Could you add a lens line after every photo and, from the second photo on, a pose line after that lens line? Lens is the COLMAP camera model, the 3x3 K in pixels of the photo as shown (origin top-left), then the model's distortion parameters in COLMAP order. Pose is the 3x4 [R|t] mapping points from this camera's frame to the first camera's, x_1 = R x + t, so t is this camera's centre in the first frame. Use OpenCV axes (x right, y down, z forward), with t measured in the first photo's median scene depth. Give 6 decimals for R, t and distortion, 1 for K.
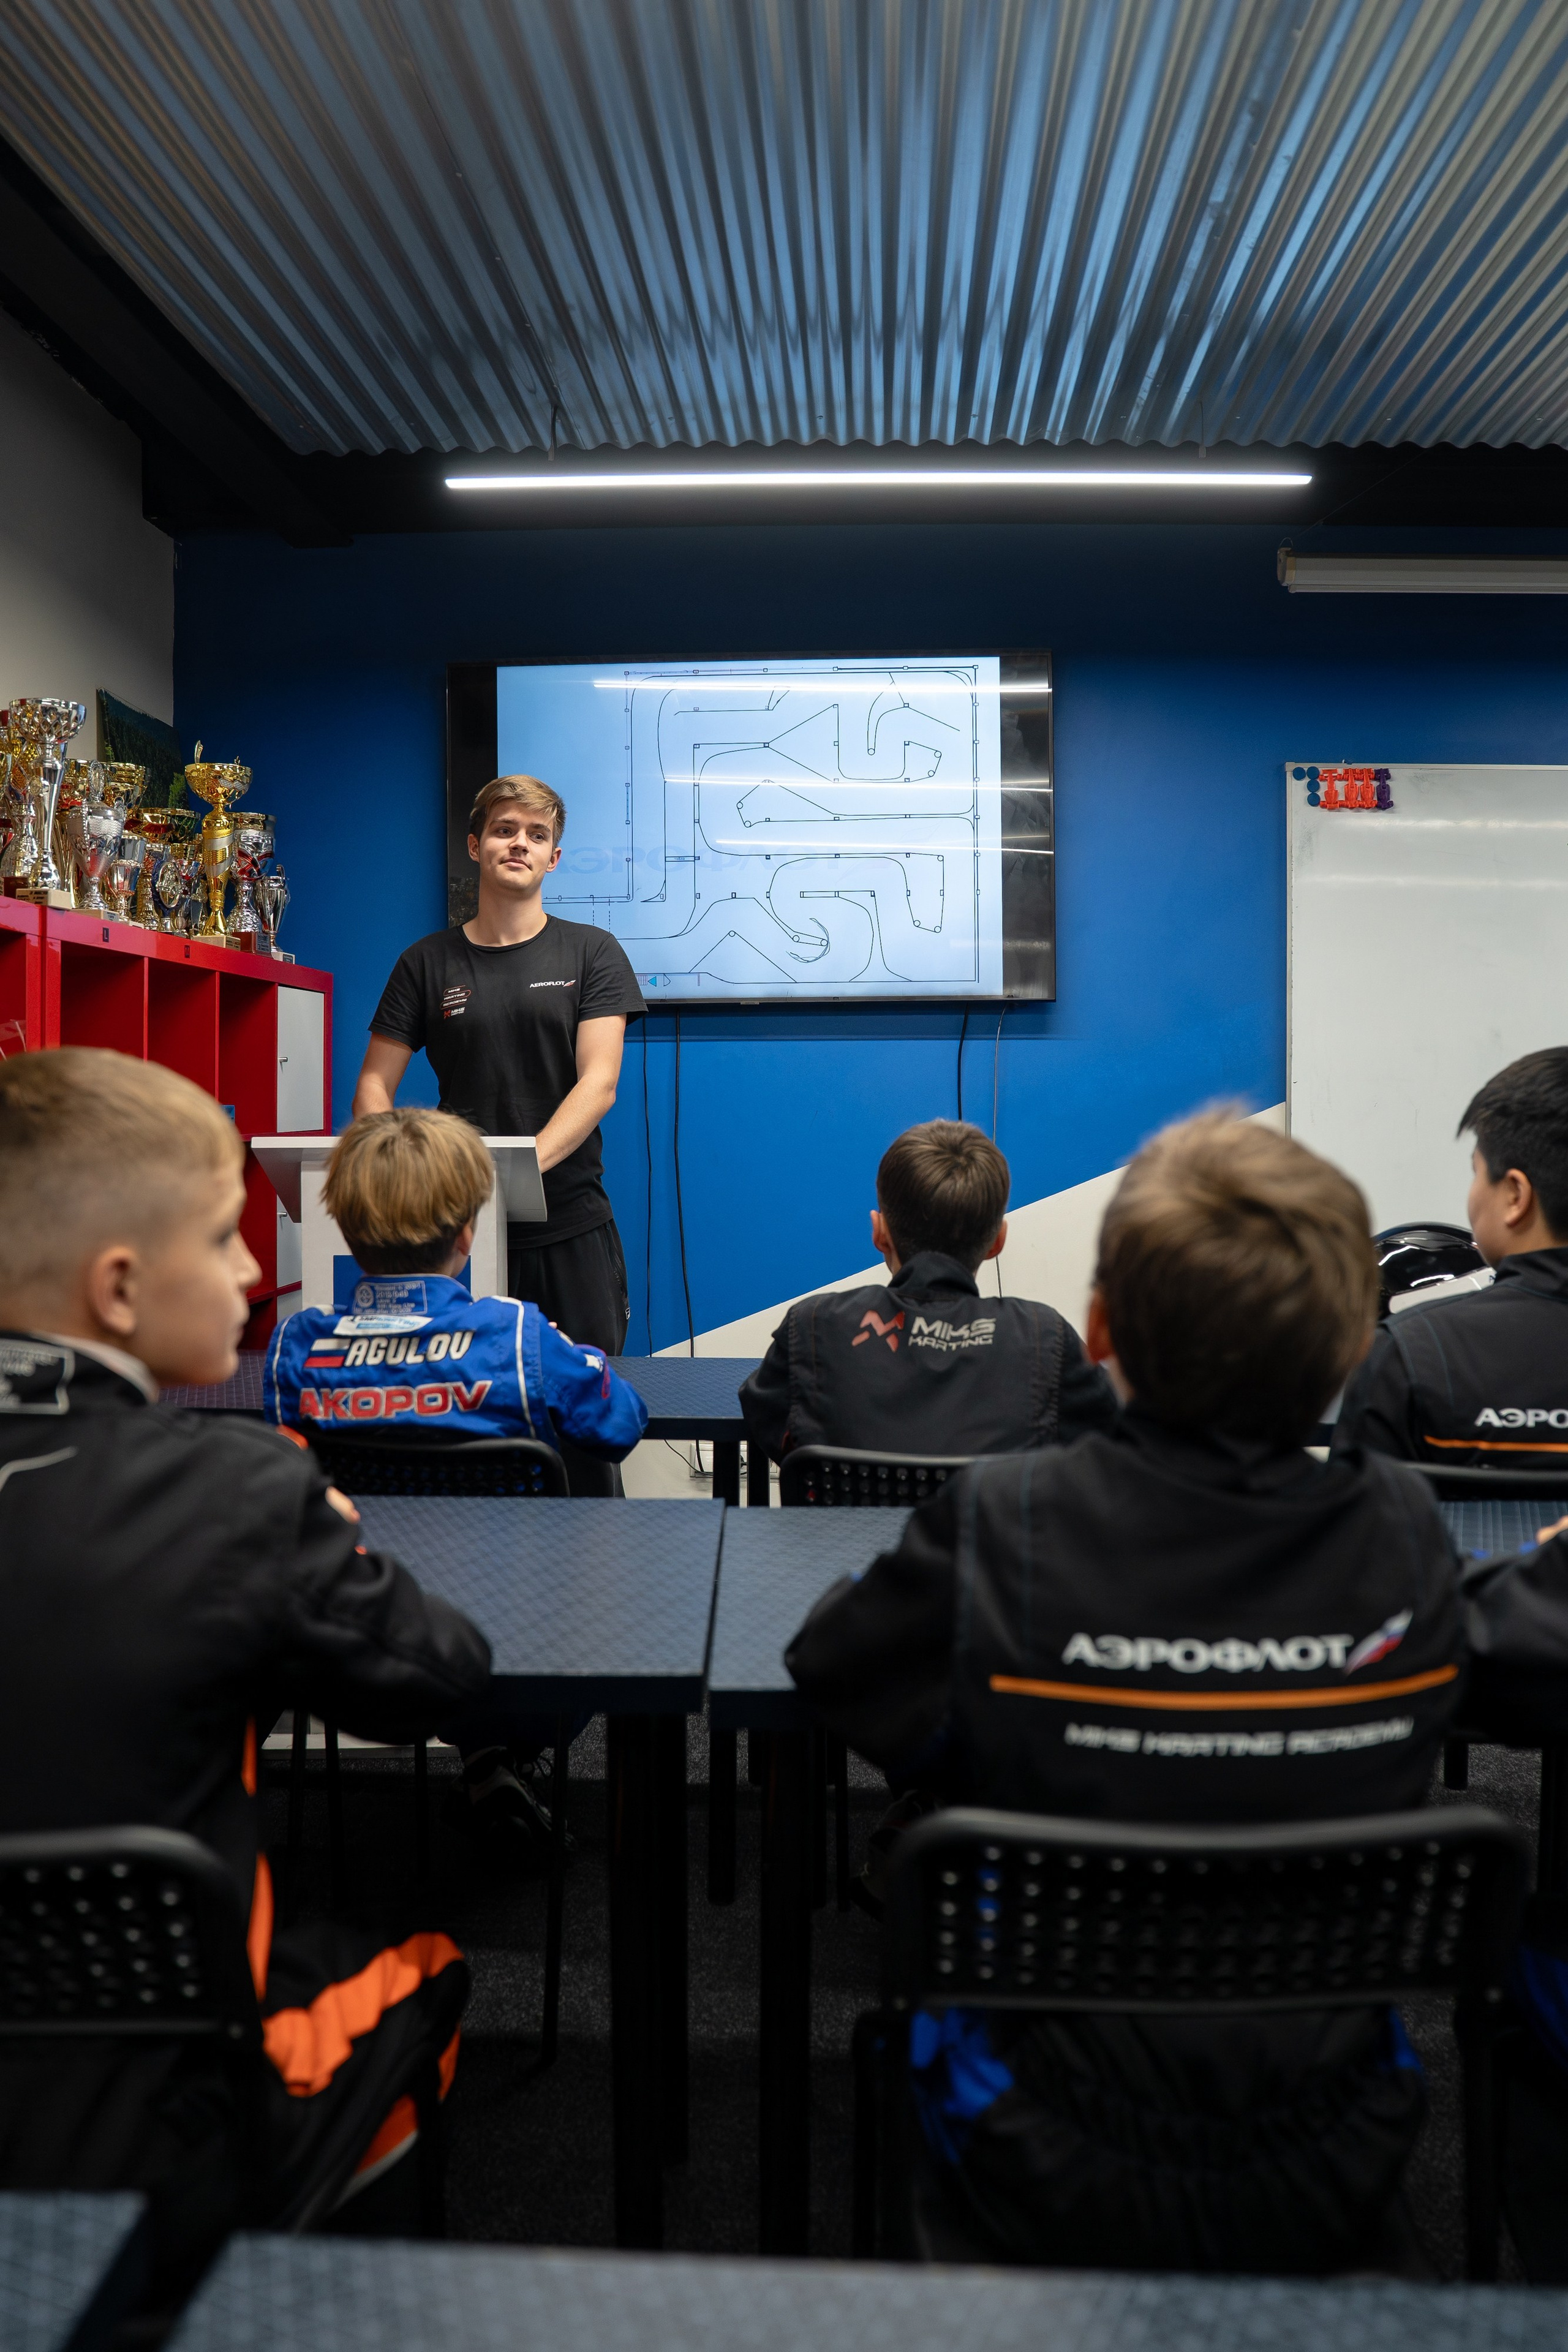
lens RADIAL K [[1779.6, 0, 780.0], [0, 1779.6, 1152.9], [0, 0, 1]] dist [-0.111390, 0.101366]
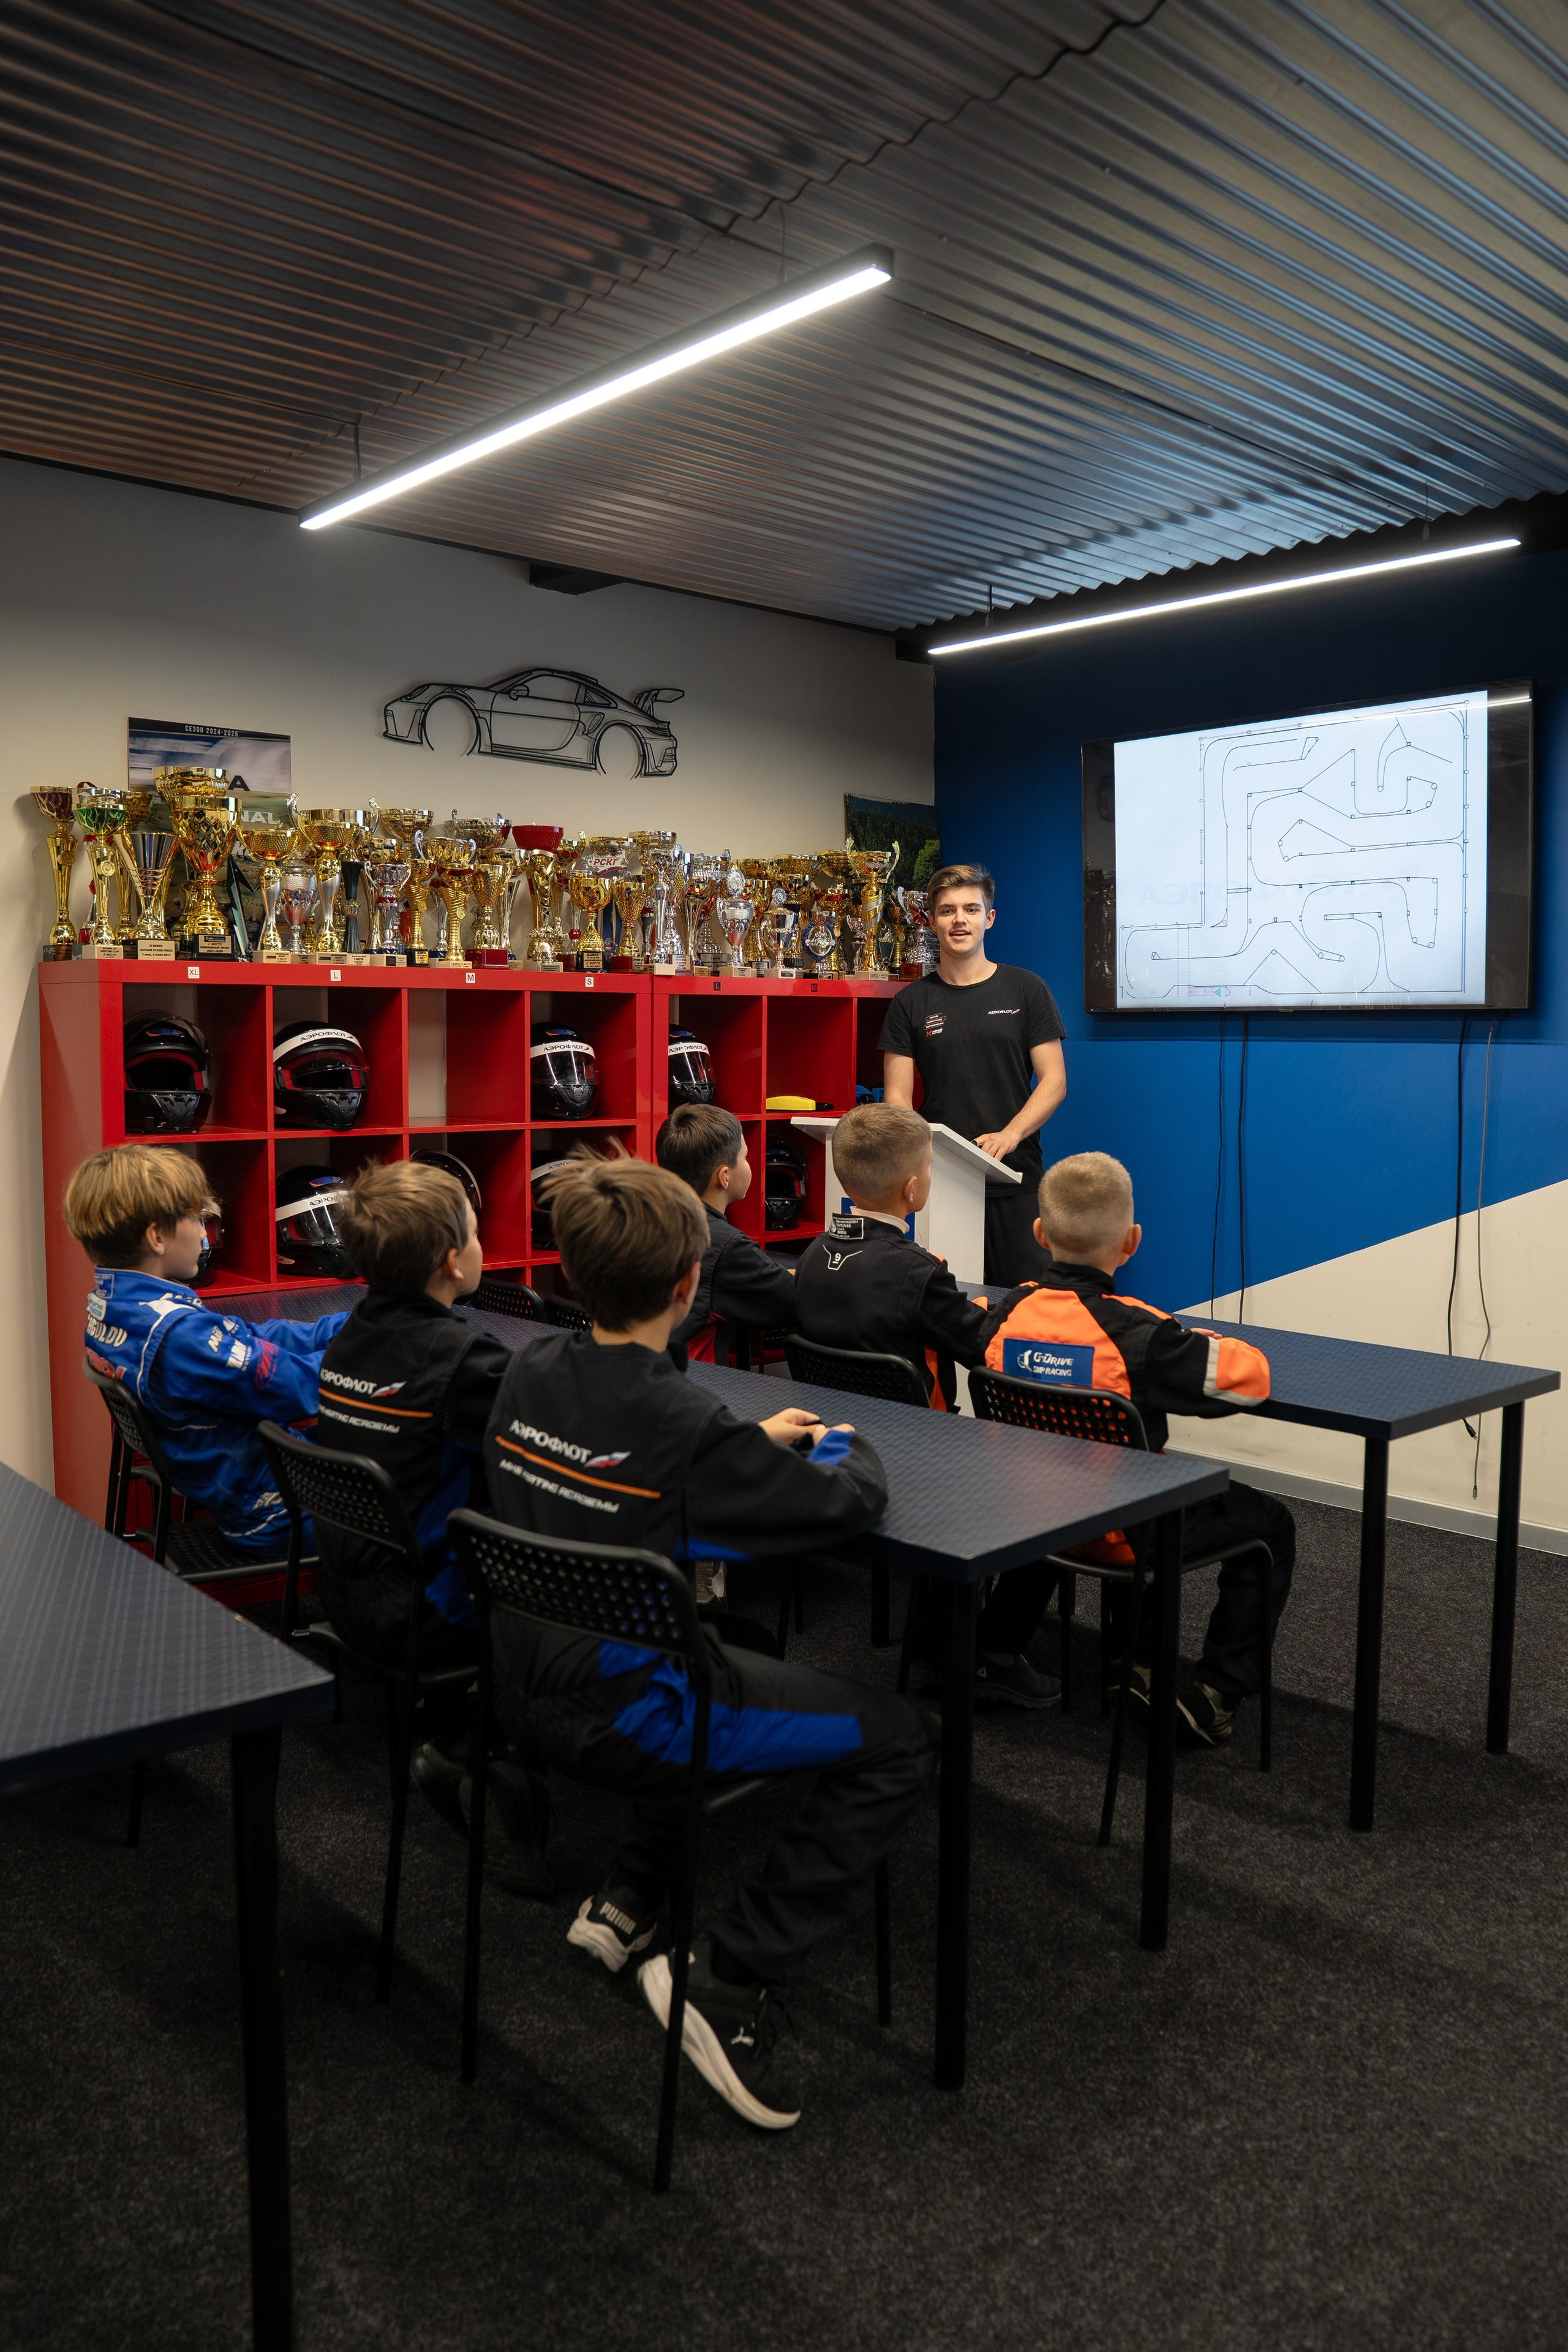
lens RADIAL K [[1755.7, 0, 815.8], [0, 1755.7, 1178.4], [0, 0, 1]] dist [-0.113581, 0.100770]
pose [[0.713841, 0.063699, -0.697404, 0.580249], [-0.022838, 0.997442, 0.067728, -0.044663], [0.699935, -0.032420, 0.713470, -0.049539]]
